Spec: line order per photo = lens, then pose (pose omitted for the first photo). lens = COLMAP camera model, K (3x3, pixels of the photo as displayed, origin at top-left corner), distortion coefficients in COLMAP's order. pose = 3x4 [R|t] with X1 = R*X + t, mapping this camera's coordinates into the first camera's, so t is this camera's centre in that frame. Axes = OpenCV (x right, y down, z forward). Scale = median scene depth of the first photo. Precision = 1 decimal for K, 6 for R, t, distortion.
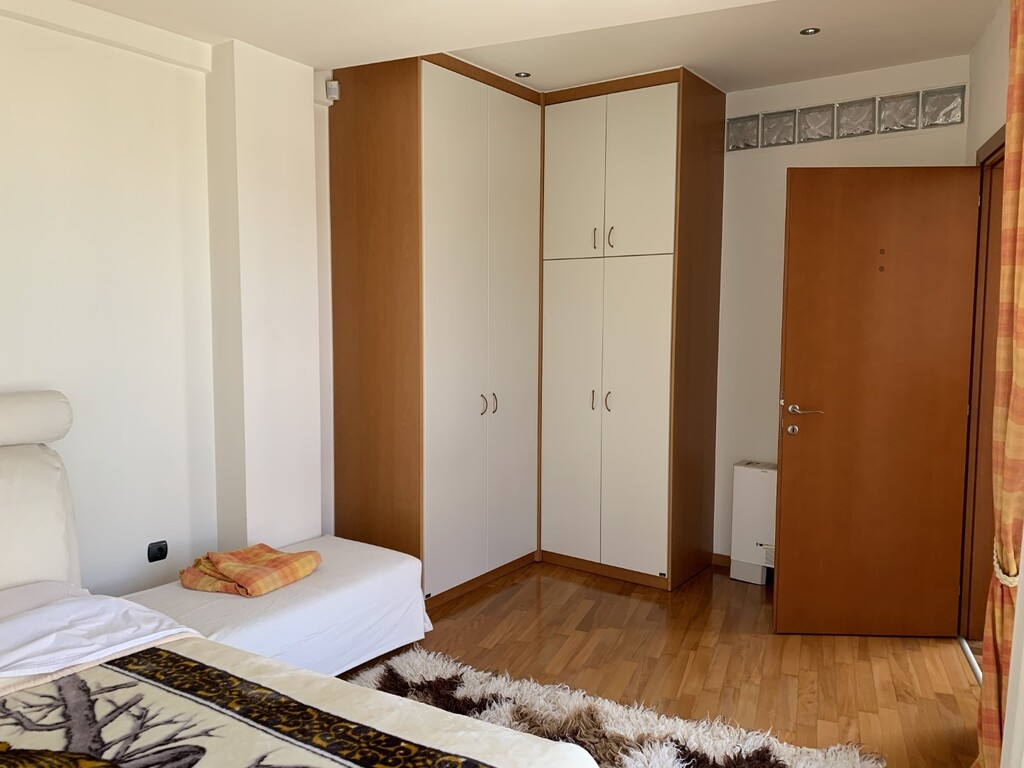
lens RADIAL K [[768.9, 0, 509.5], [0, 768.9, 381.9], [0, 0, 1]] dist [0.032051, -0.028016]
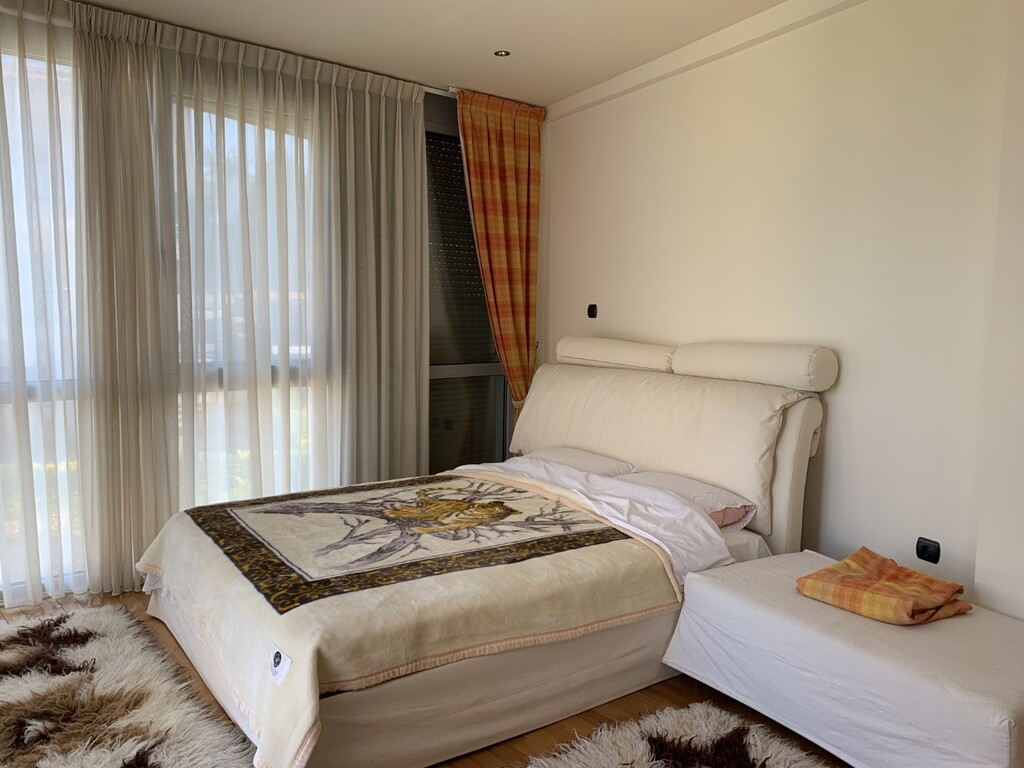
lens RADIAL K [[768.9, 0, 510.9], [0, 768.9, 386.0], [0, 0, 1]] dist [0.032051, -0.028016]
pose [[-0.452366, 0.056731, -0.890026, 0.858751], [-0.101283, 0.988250, 0.114471, -0.020896], [0.886062, 0.141927, -0.441305, 1.619585]]
